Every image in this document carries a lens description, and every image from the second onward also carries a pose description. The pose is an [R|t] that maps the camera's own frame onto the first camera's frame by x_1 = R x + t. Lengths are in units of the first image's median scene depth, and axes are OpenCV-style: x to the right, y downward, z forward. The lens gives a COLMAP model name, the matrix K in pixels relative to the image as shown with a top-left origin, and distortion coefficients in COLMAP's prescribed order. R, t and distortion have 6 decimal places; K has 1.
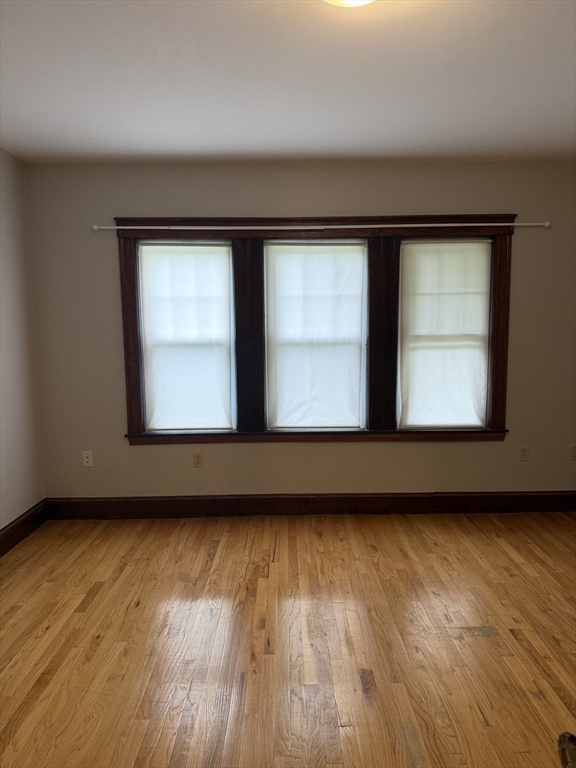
lens RADIAL K [[536.8, 0, 288.4], [0, 536.8, 386.3], [0, 0, 1]] dist [-0.004043, -0.003444]
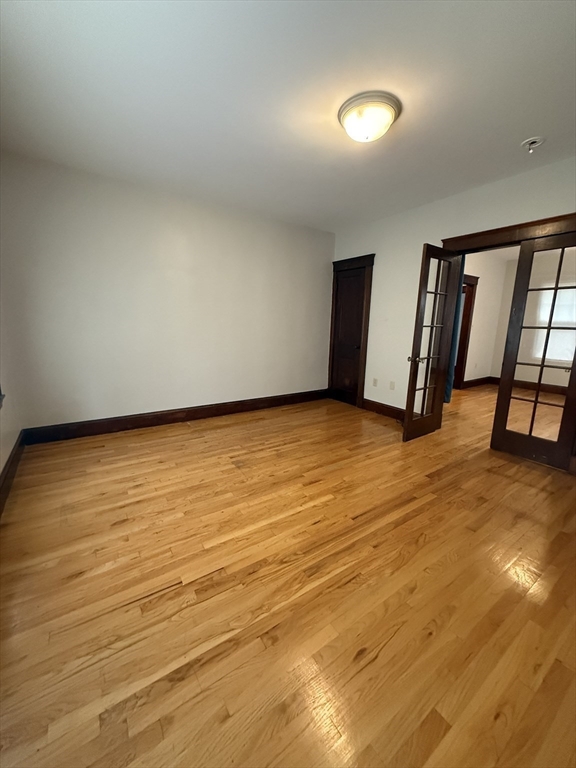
lens RADIAL K [[306.9, 0, 286.6], [0, 306.9, 383.6], [0, 0, 1]] dist [-0.002322, 0.000730]
pose [[-0.561488, -0.162274, 0.811417, -0.443321], [0.071794, 0.967332, 0.243135, -0.050732], [-0.824364, 0.194772, -0.531495, 1.086111]]
